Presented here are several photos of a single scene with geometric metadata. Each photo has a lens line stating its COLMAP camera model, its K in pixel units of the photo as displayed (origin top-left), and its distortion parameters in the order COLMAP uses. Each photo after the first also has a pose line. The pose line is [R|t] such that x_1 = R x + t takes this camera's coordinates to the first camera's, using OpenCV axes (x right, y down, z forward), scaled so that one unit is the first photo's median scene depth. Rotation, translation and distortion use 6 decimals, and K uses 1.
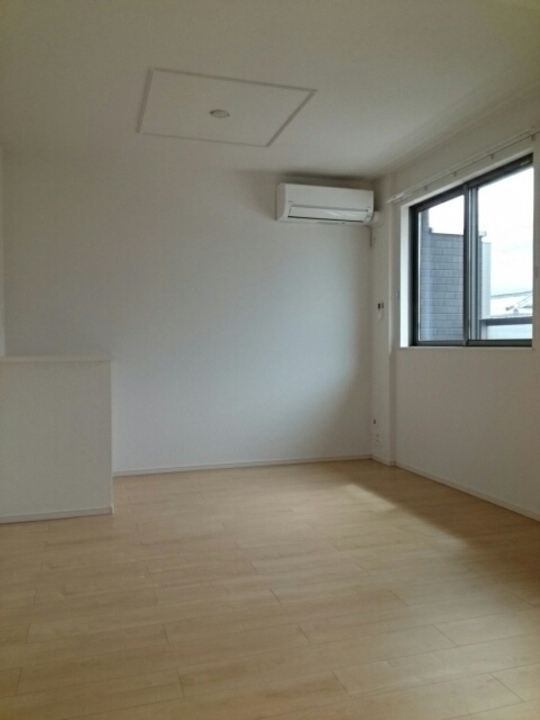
lens RADIAL K [[544.8, 0, 270.0], [0, 544.8, 360.0], [0, 0, 1]] dist [0.000373, -0.001364]
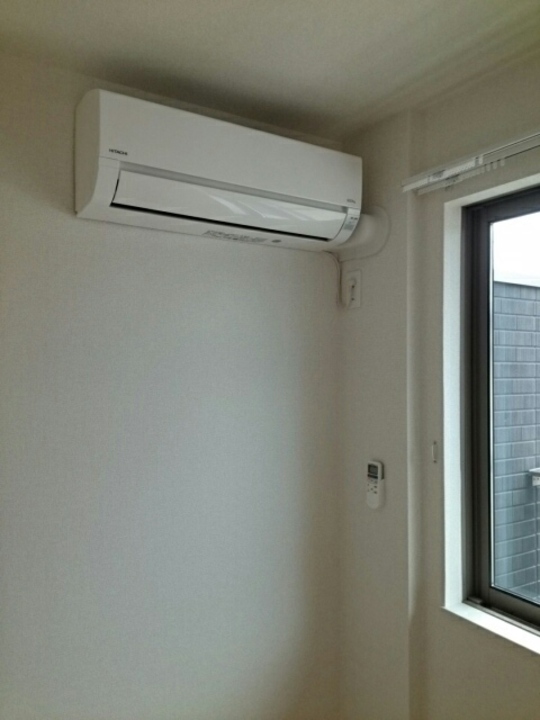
lens RADIAL K [[544.8, 0, 270.0], [0, 544.8, 360.0], [0, 0, 1]] dist [0.000373, -0.001364]
pose [[0.973018, 0.017882, 0.230035, 0.049415], [-0.006725, 0.998767, -0.049193, -0.158646], [-0.230631, 0.046318, 0.971938, 0.672296]]
